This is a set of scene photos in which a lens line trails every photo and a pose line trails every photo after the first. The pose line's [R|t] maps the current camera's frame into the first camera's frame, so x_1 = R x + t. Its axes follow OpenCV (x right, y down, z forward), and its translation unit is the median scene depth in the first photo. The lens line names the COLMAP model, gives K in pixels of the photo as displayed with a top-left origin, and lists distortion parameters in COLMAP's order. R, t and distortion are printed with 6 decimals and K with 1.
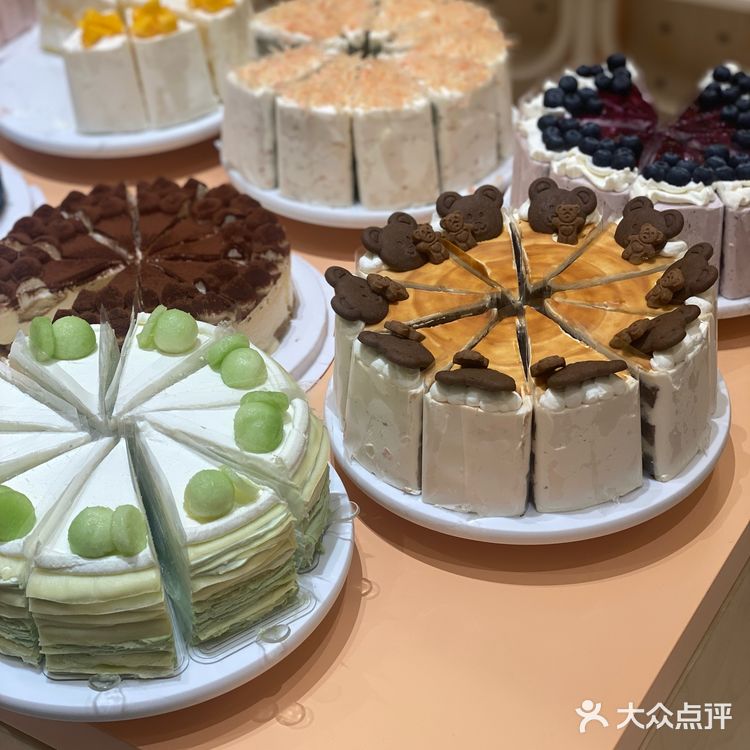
lens RADIAL K [[1477.8, 0, 375.0], [0, 1477.8, 375.0], [0, 0, 1]] dist [0.074362, 0.364371]
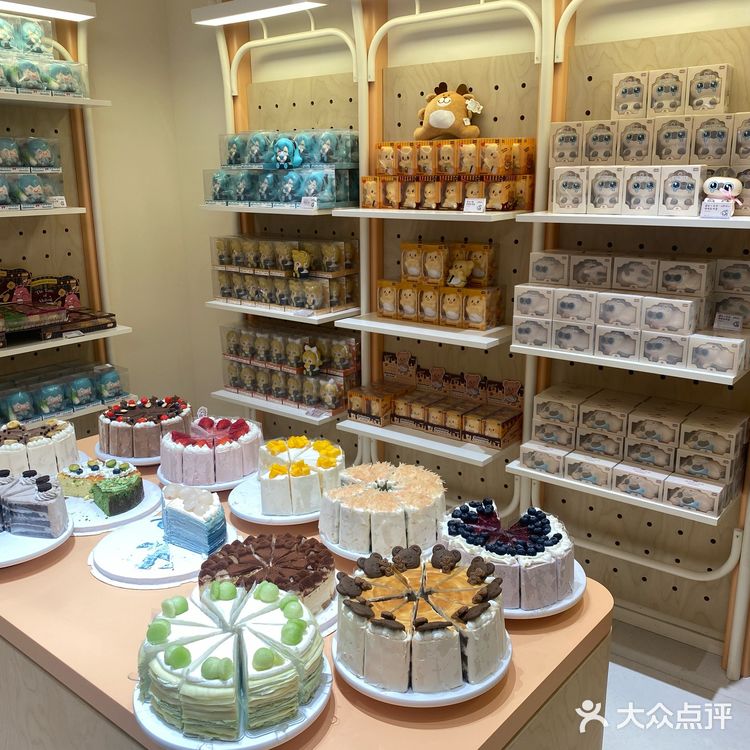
lens RADIAL K [[751.0, 0, 375.0], [0, 751.0, 375.0], [0, 0, 1]] dist [0.136969, -0.364205]
pose [[0.989608, 0.063504, -0.129009, 0.160333], [-0.107238, 0.923641, -0.367949, 0.074763], [0.095792, 0.377960, 0.920853, -0.225221]]
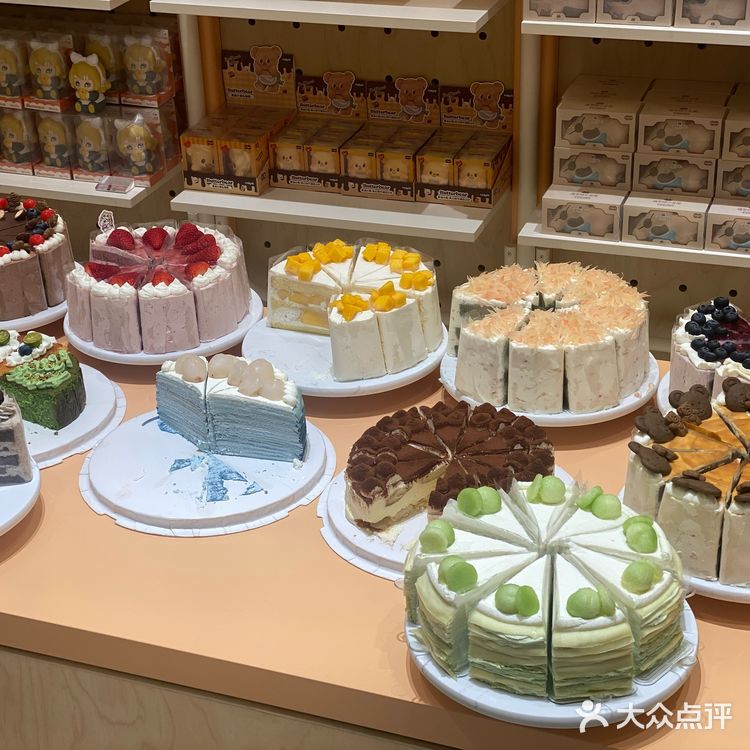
lens RADIAL K [[1477.8, 0, 375.0], [0, 1477.8, 375.0], [0, 0, 1]] dist [0.074362, 0.364371]
pose [[0.983487, -0.080229, 0.162225, -0.535763], [0.106264, 0.981578, -0.158783, 0.075851], [-0.146497, 0.173400, 0.973895, -0.484850]]
